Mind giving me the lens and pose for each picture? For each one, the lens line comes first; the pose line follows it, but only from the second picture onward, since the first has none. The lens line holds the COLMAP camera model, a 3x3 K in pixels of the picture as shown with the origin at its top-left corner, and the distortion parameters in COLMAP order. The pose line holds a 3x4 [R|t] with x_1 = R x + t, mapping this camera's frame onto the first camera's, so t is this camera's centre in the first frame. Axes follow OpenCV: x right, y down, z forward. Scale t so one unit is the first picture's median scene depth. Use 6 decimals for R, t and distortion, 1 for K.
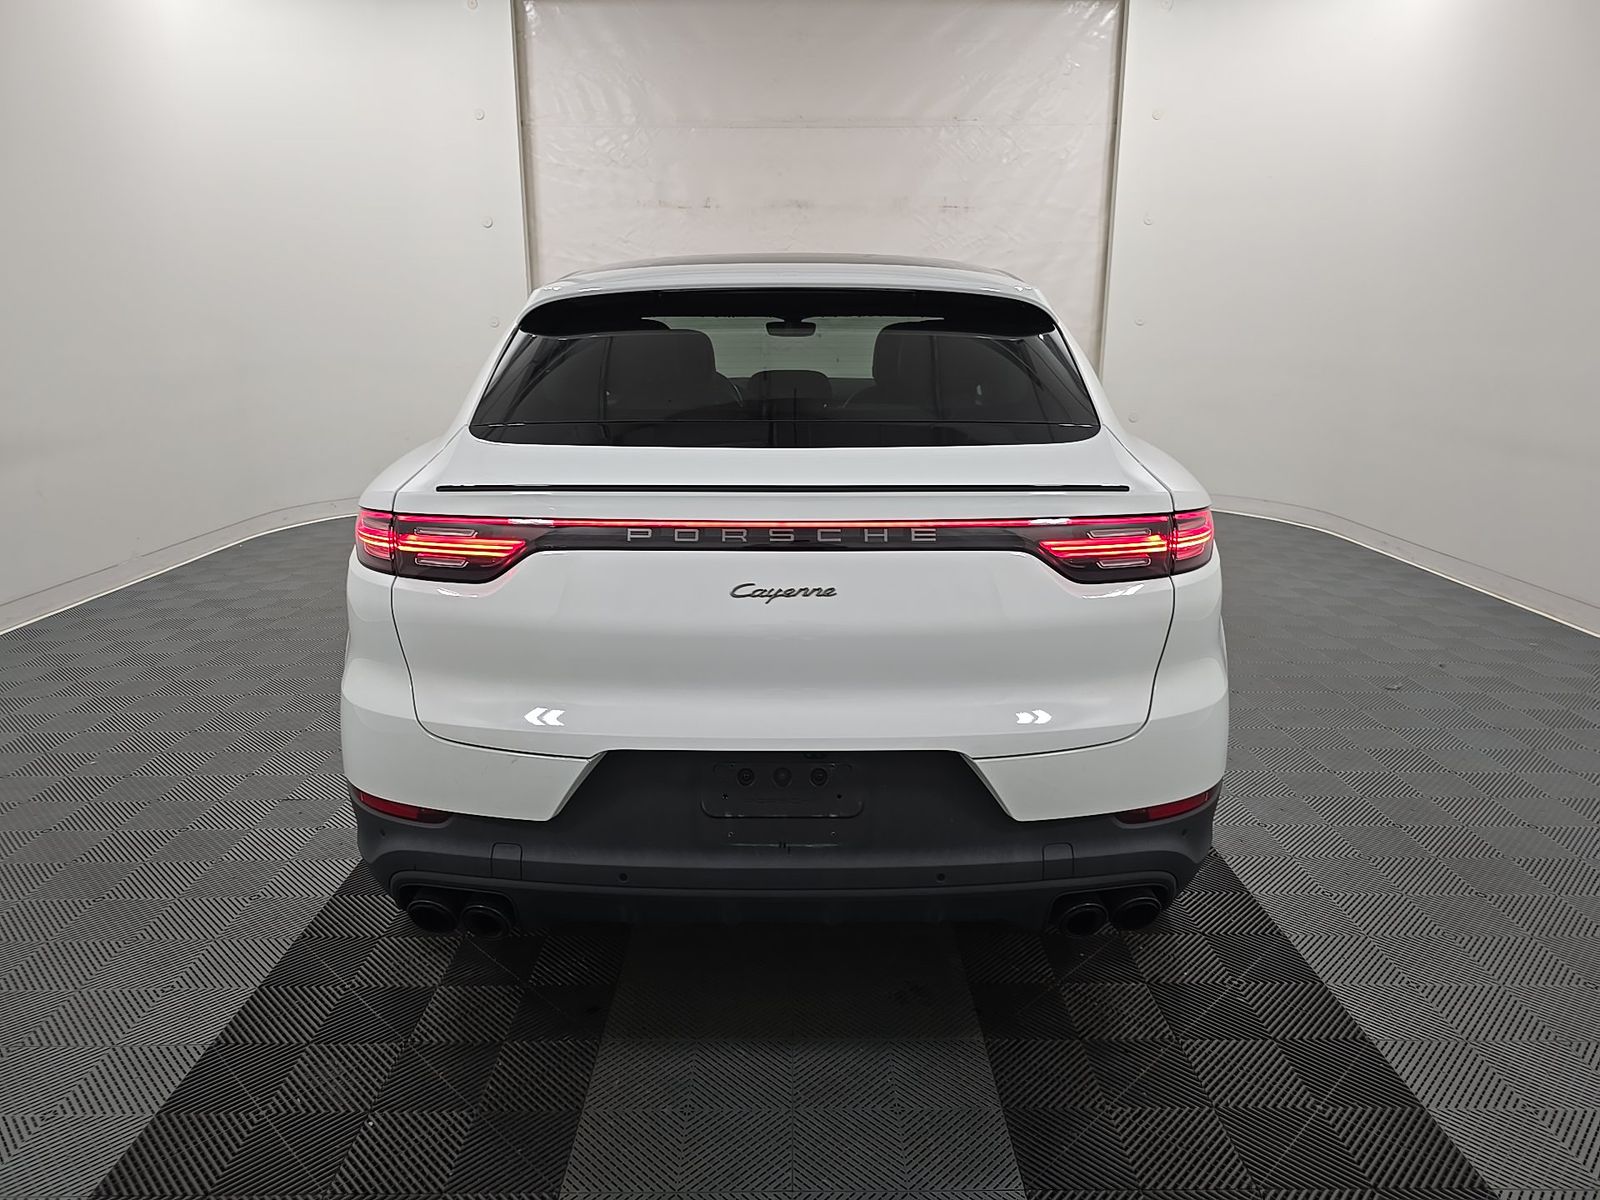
lens RADIAL K [[1069.6, 0, 774.7], [0, 1069.6, 606.5], [0, 0, 1]] dist [0.011112, -0.010964]
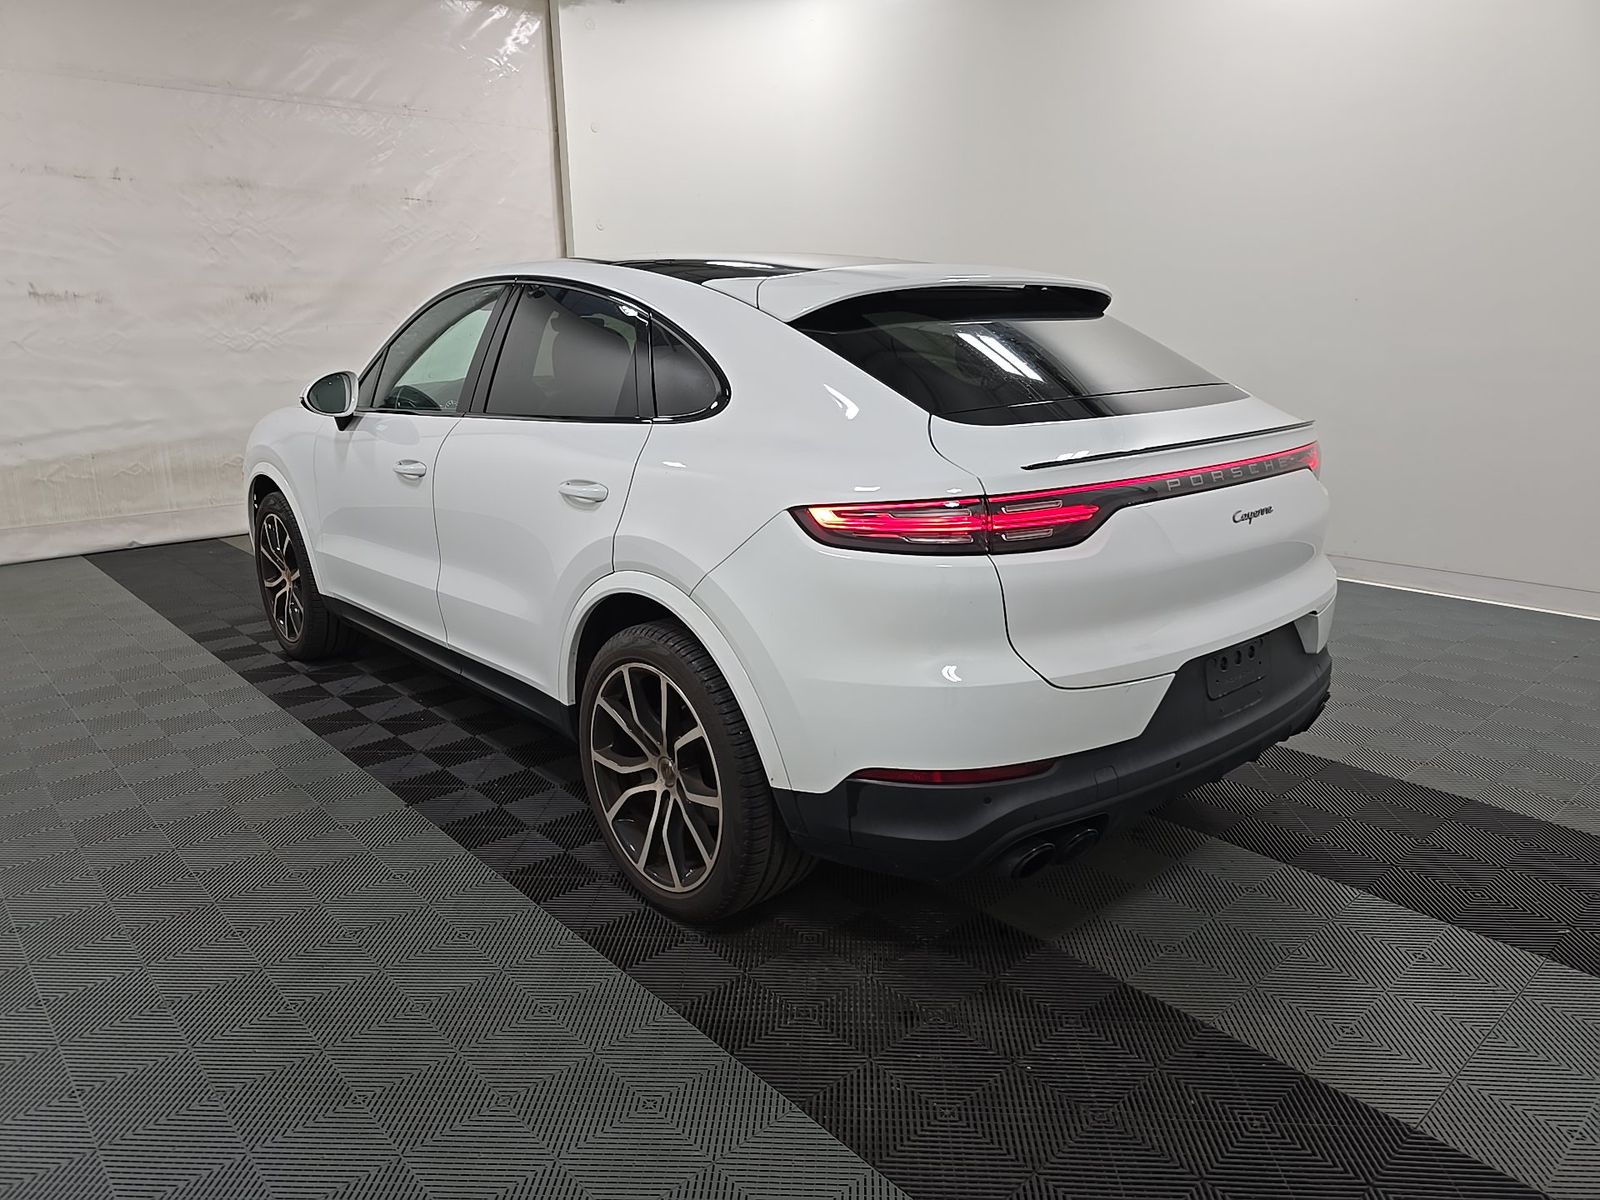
lens RADIAL K [[1069.6, 0, 828.0], [0, 1069.6, 584.6], [0, 0, 1]] dist [0.011112, -0.010964]
pose [[0.728859, -0.170159, 0.663182, -1.174263], [0.180745, 0.982083, 0.053339, -0.086074], [-0.660376, 0.080990, 0.746555, 0.311898]]
